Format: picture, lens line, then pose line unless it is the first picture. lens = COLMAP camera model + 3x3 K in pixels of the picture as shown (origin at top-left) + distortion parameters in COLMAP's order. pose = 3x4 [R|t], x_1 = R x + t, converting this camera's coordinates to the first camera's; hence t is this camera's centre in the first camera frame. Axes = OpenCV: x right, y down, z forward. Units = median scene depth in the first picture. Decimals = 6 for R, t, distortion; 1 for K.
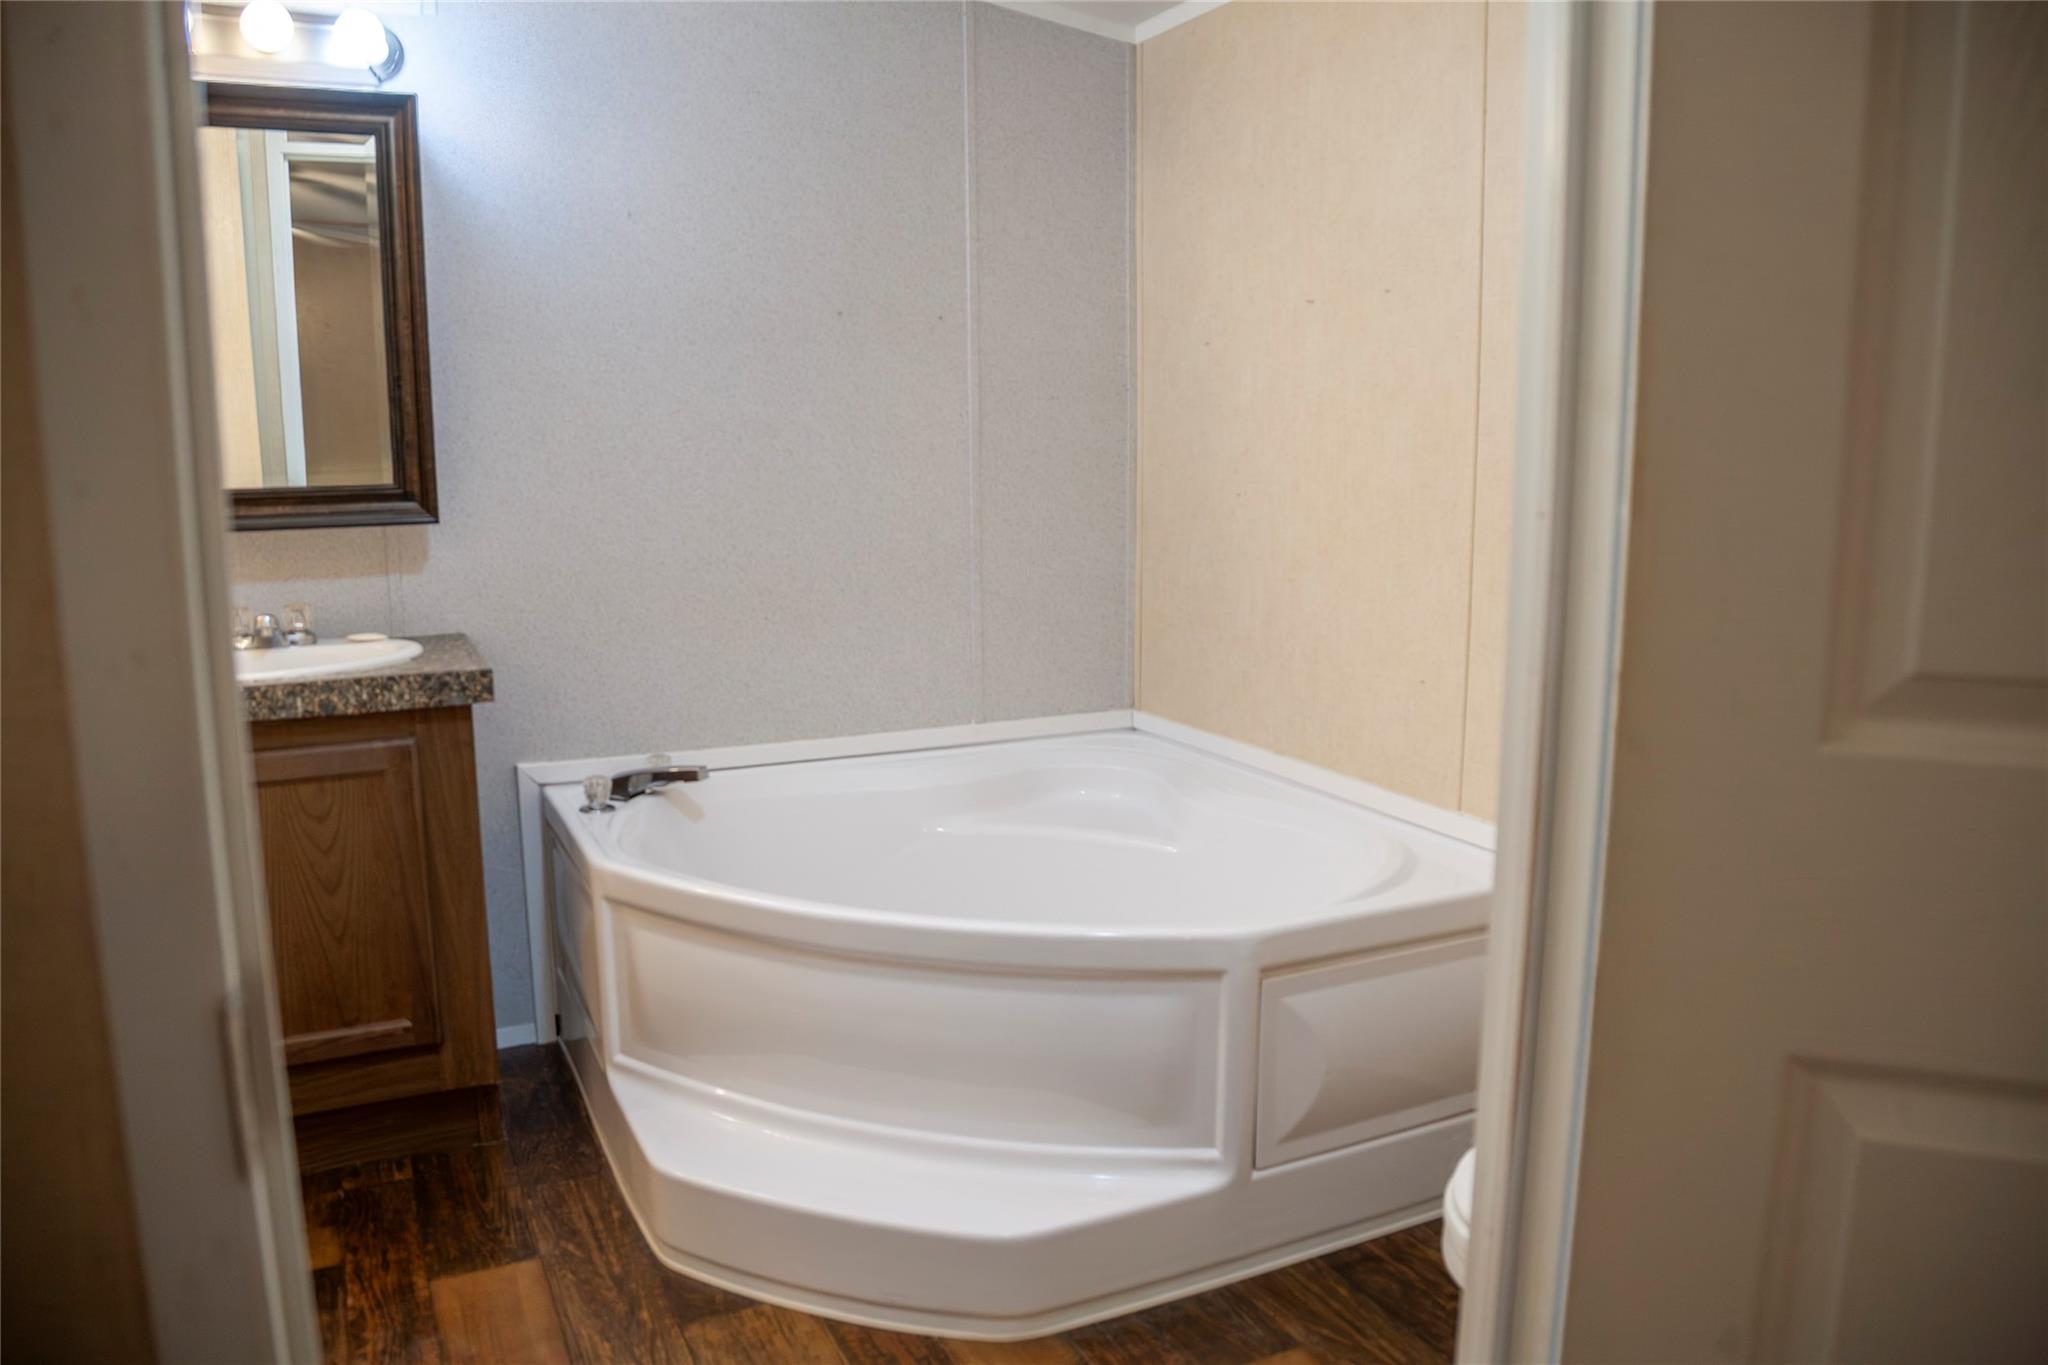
lens RADIAL K [[1391.0, 0, 1029.5], [0, 1391.0, 687.7], [0, 0, 1]] dist [-0.002811, -0.003590]
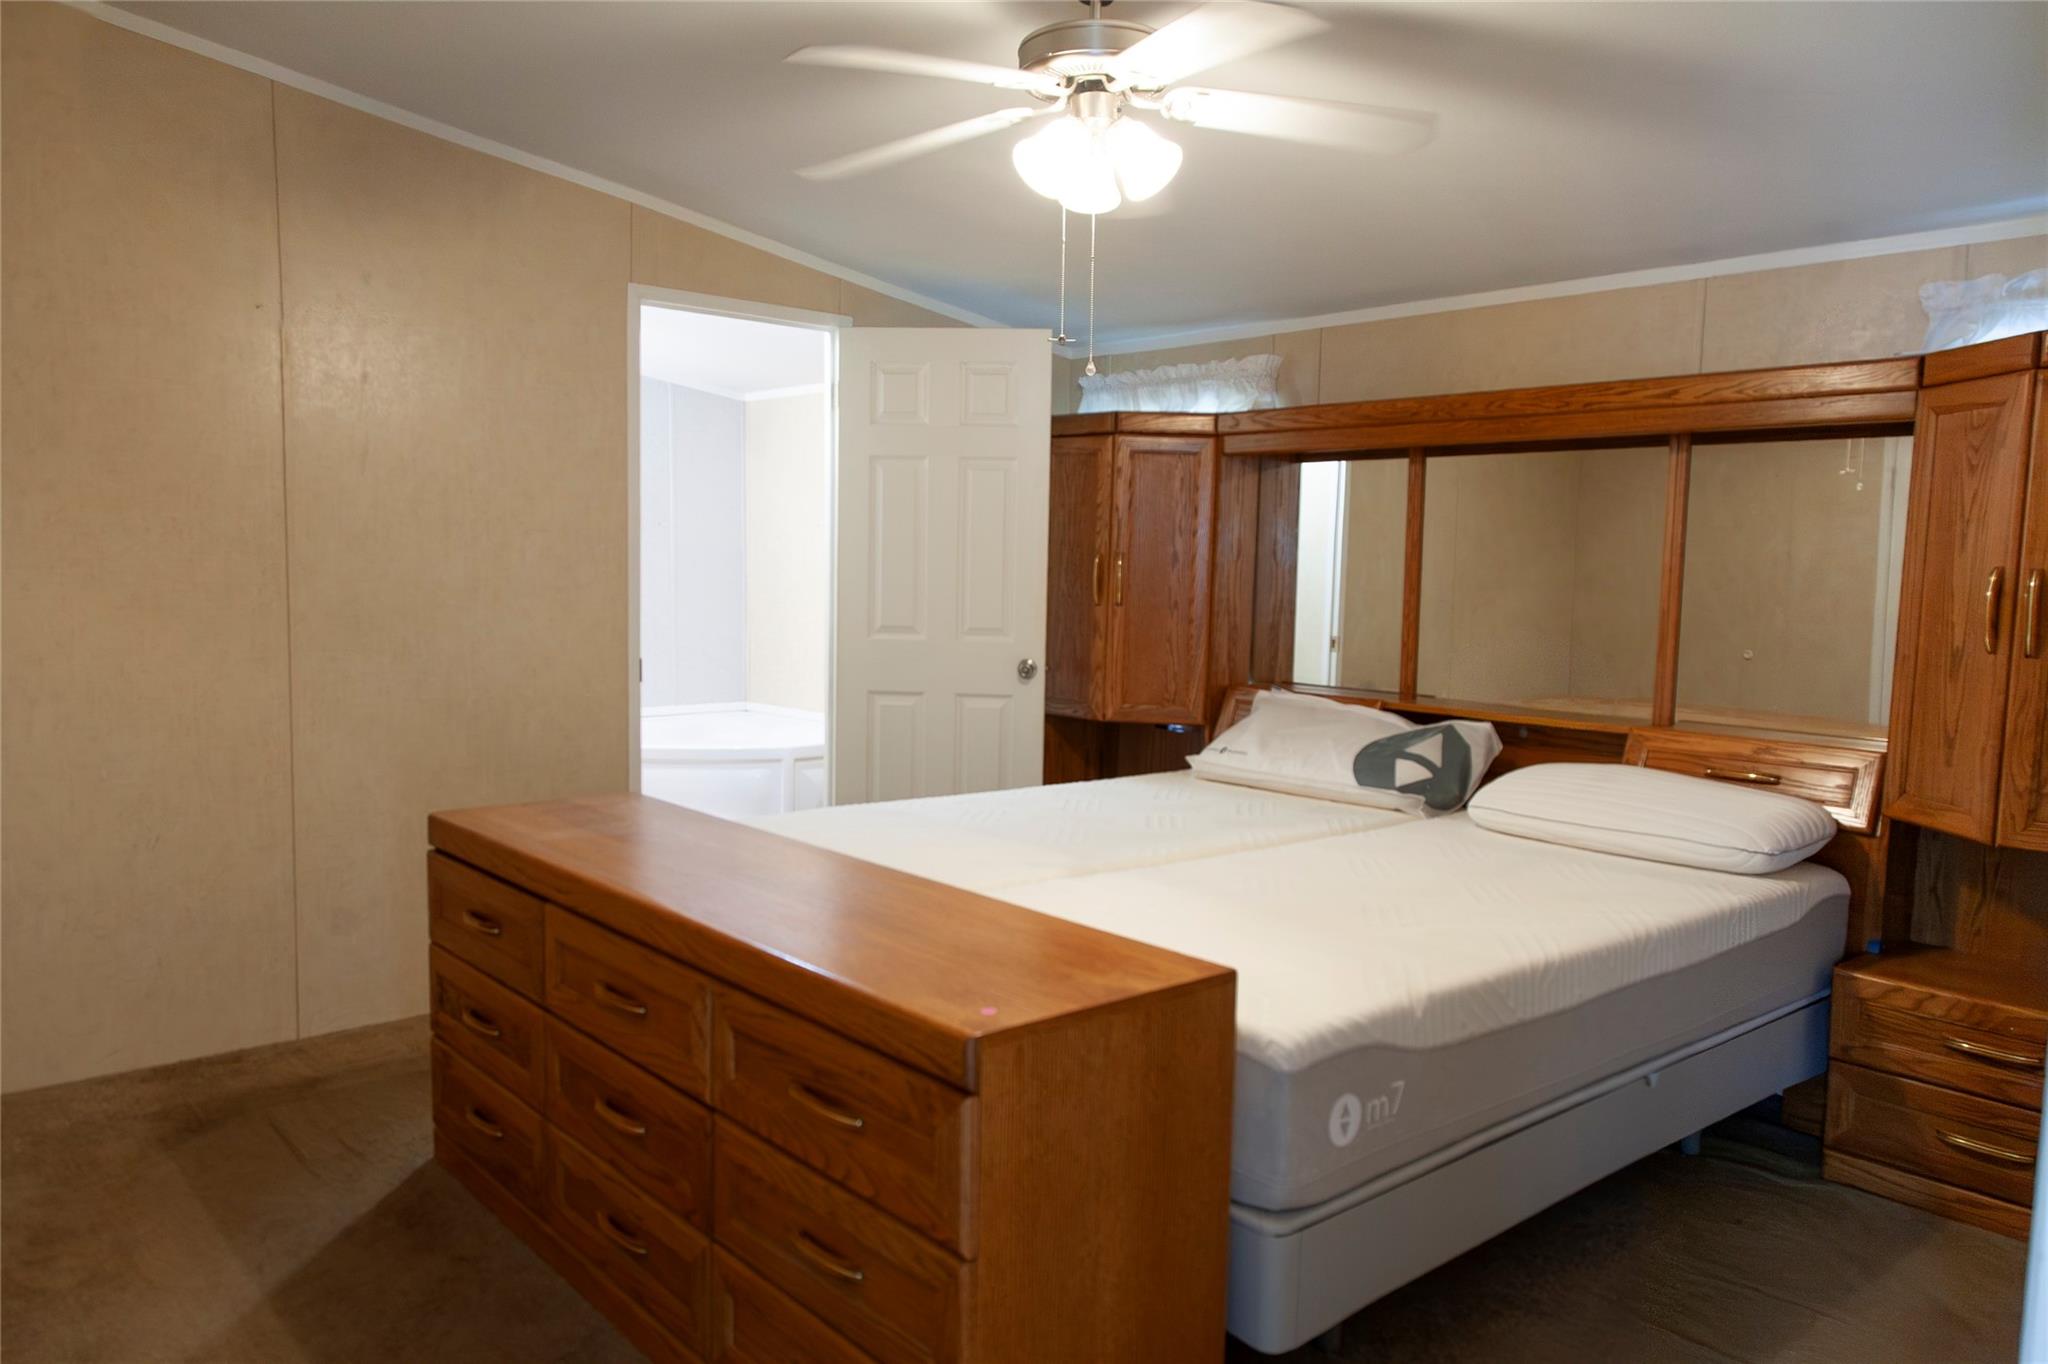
lens RADIAL K [[1391.0, 0, 1029.5], [0, 1391.0, 687.2], [0, 0, 1]] dist [-0.002811, -0.003590]
pose [[0.957803, 0.004959, 0.287382, -0.131803], [0.021787, 0.995722, -0.089795, 0.204669], [-0.286597, 0.092267, 0.953598, -1.261716]]
